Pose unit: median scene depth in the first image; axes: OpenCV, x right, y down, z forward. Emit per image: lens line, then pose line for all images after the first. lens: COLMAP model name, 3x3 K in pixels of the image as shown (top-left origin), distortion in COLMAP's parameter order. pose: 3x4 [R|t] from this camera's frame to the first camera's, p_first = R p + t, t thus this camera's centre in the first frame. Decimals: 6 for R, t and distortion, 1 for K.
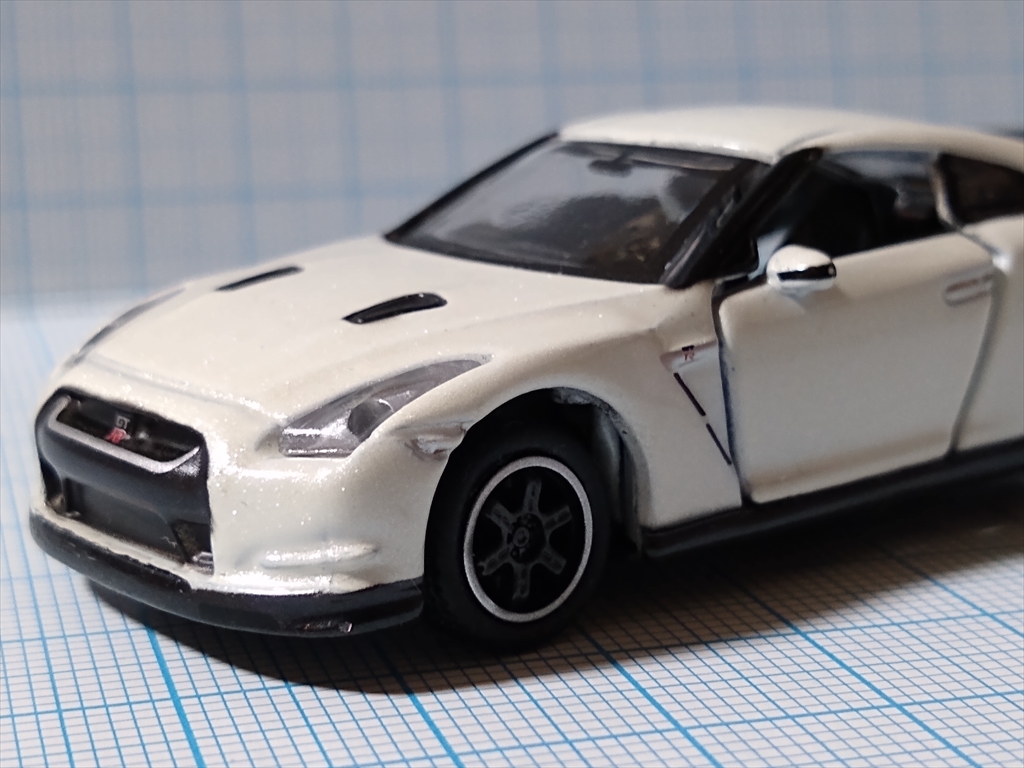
lens RADIAL K [[1520.5, 0, 512.0], [0, 1520.5, 384.0], [0, 0, 1]] dist [-0.017846, 0.000247]
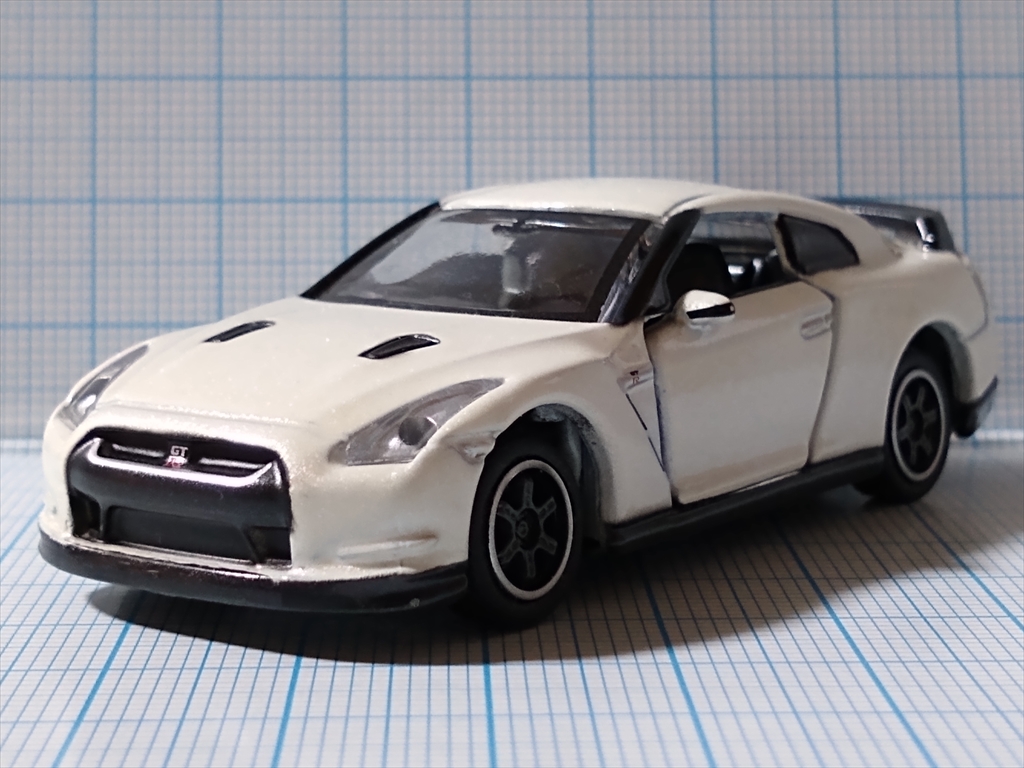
lens RADIAL K [[1520.5, 0, 512.0], [0, 1520.5, 384.0], [0, 0, 1]] dist [-0.017846, 0.000247]
pose [[0.983816, -0.035653, 0.175598, -0.193158], [0.044461, 0.997929, -0.046482, 0.036999], [-0.173577, 0.053537, 0.983364, -0.172819]]
